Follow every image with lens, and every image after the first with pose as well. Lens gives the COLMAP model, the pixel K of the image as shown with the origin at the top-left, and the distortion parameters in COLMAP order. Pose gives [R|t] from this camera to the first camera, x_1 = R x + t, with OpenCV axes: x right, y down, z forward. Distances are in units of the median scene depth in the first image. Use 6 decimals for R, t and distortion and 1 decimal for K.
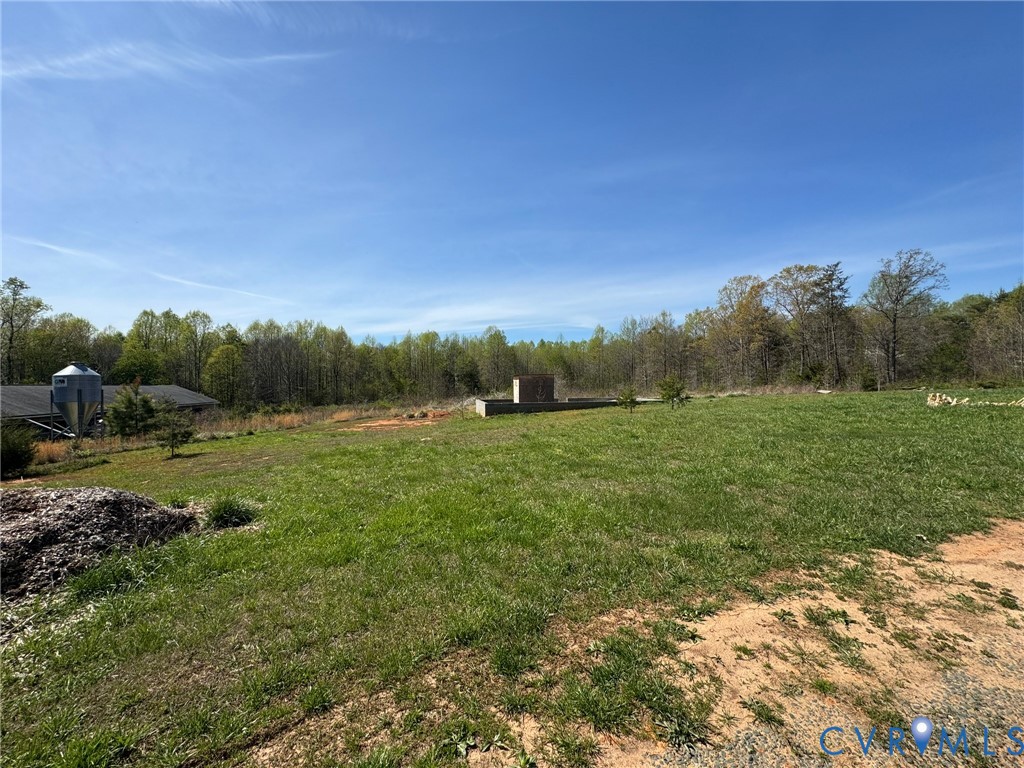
lens RADIAL K [[406.2, 0, 512.1], [0, 406.2, 382.1], [0, 0, 1]] dist [-0.003125, 0.000922]
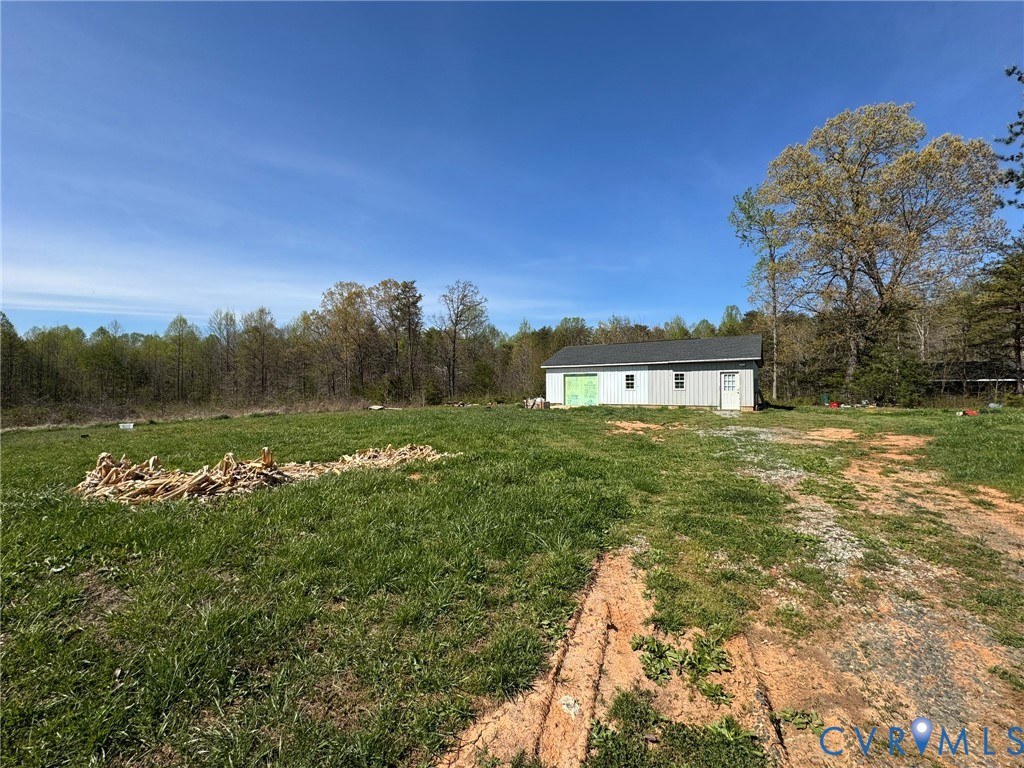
lens RADIAL K [[406.2, 0, 508.4], [0, 406.2, 381.0], [0, 0, 1]] dist [-0.003125, 0.000922]
pose [[0.698262, 0.028971, 0.715256, 0.240890], [-0.011318, 0.999503, -0.029435, -0.009703], [-0.715753, 0.012458, 0.698243, 0.103385]]
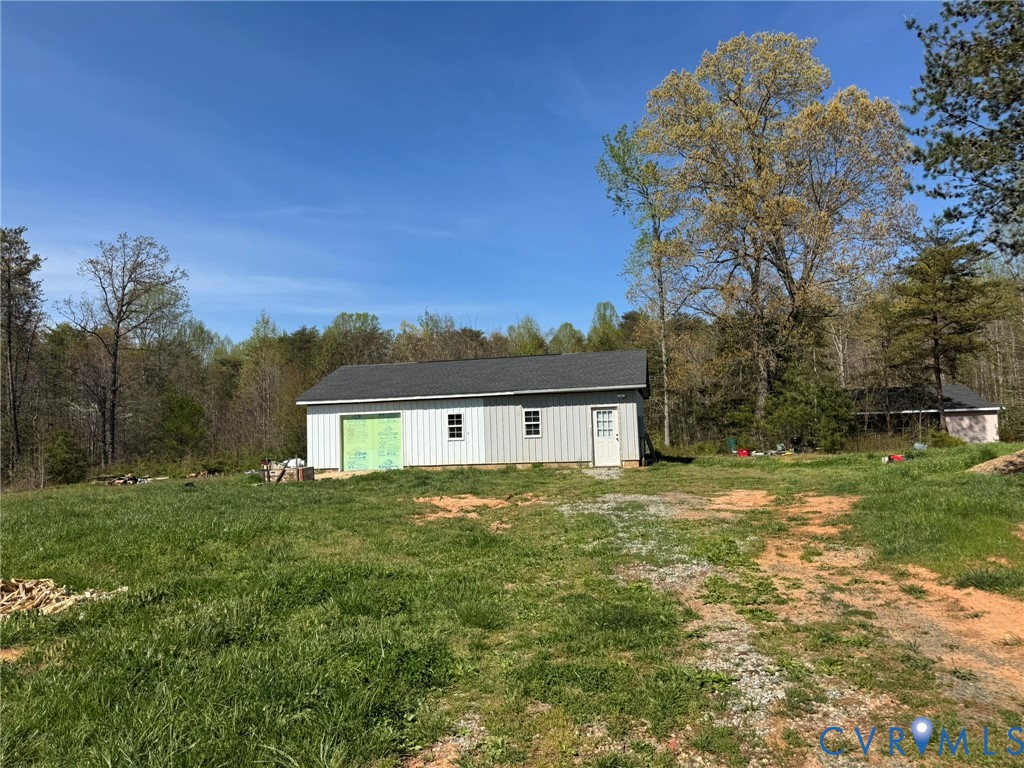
lens RADIAL K [[718.0, 0, 505.7], [0, 718.0, 378.6], [0, 0, 1]] dist [0.047941, -0.055249]
pose [[0.403212, 0.070037, 0.912422, 0.243626], [0.023723, 0.995932, -0.086931, -0.015439], [-0.914799, 0.056697, 0.399910, 0.101978]]
